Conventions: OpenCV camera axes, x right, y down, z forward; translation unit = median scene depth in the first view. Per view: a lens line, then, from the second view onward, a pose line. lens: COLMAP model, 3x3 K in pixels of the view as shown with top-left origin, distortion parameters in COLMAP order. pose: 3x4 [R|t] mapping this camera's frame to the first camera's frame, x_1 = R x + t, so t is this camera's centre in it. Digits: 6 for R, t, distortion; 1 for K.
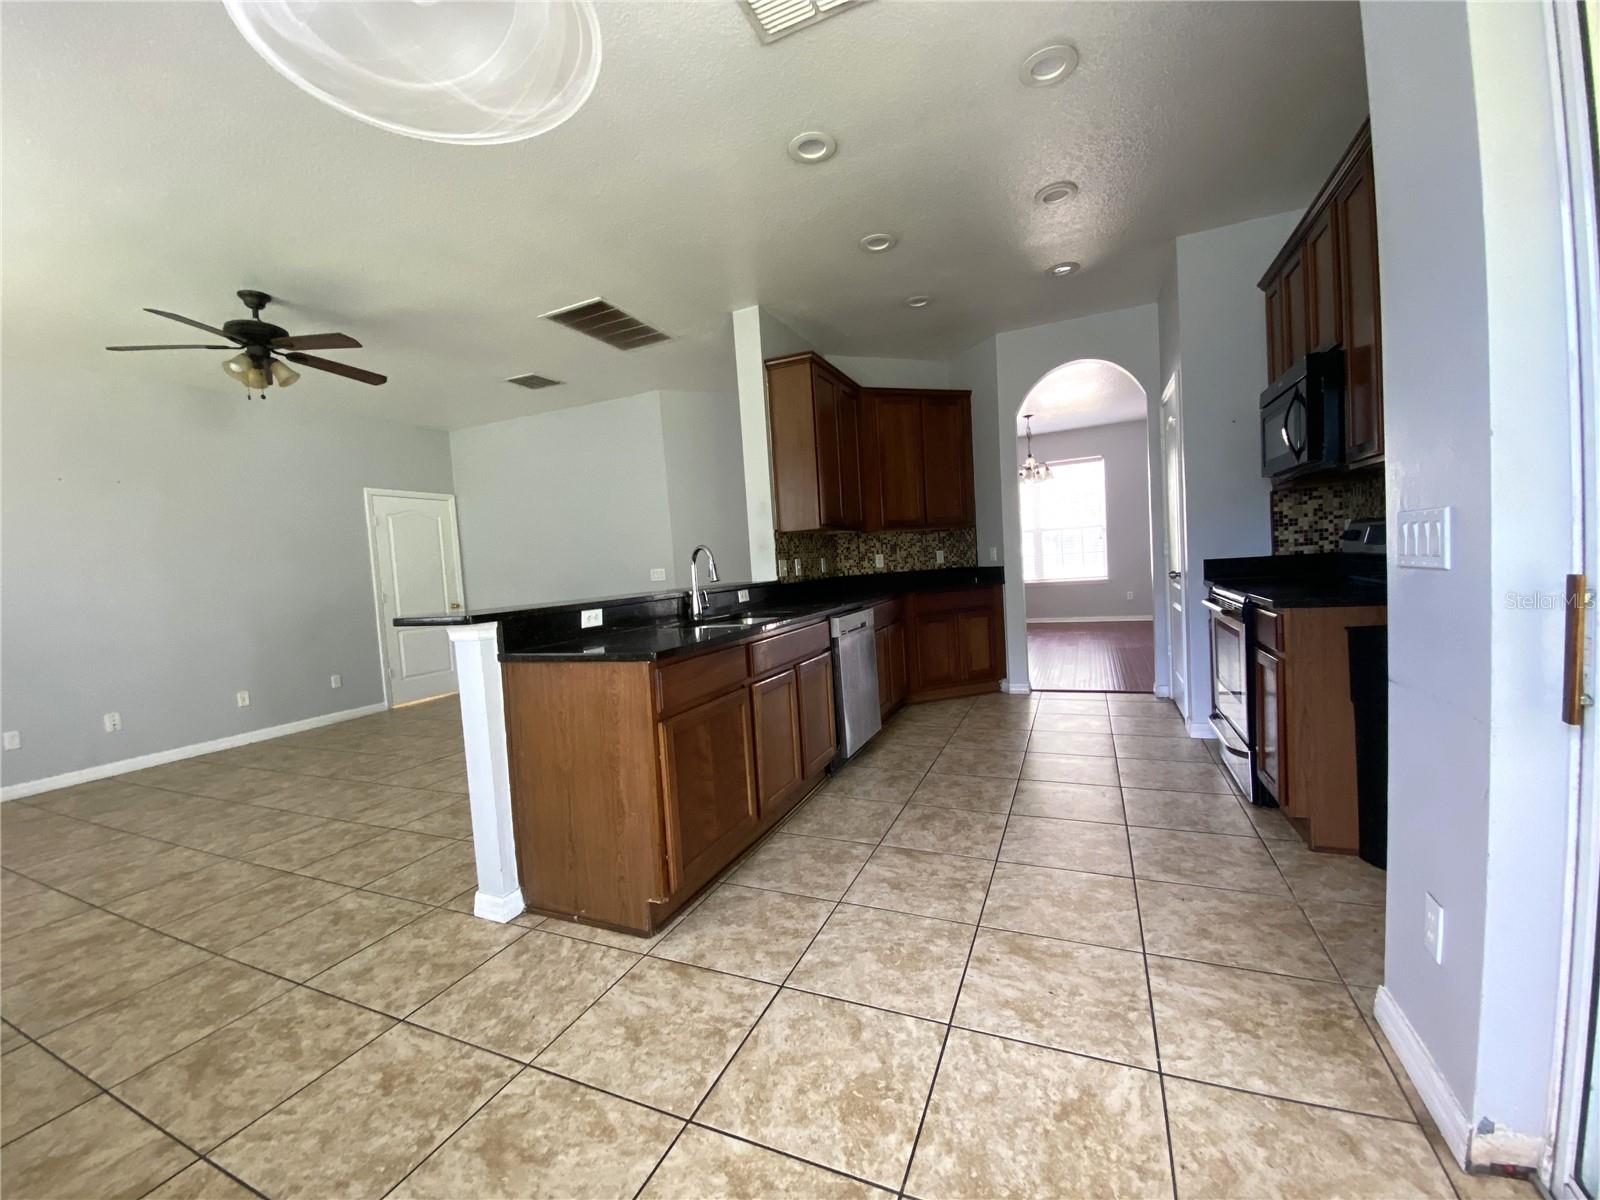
lens RADIAL K [[643.4, 0, 804.3], [0, 643.4, 599.0], [0, 0, 1]] dist [0.005034, -0.010183]
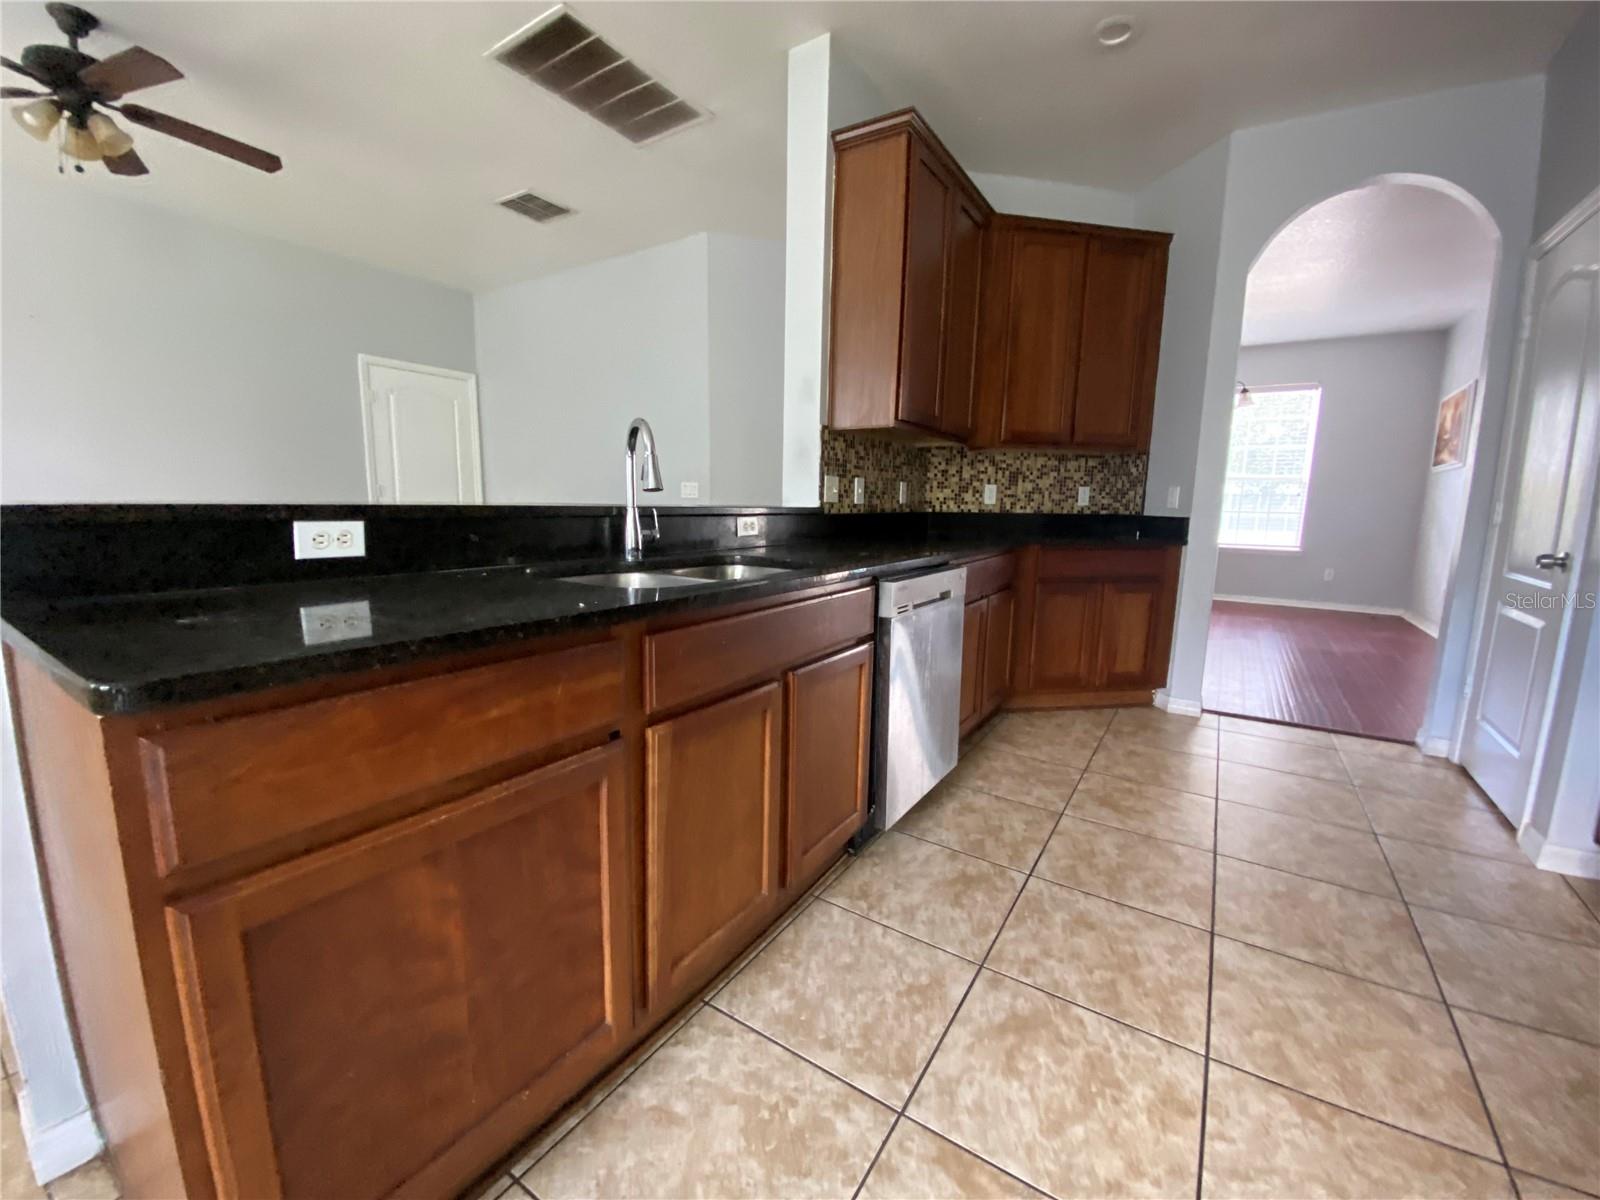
lens RADIAL K [[643.4, 0, 800.5], [0, 643.4, 597.5], [0, 0, 1]] dist [0.005034, -0.010183]
pose [[0.981761, 0.108645, -0.156021, 0.048930], [-0.092702, 0.990027, 0.106080, -0.006145], [0.165990, -0.089682, 0.982041, 0.370134]]
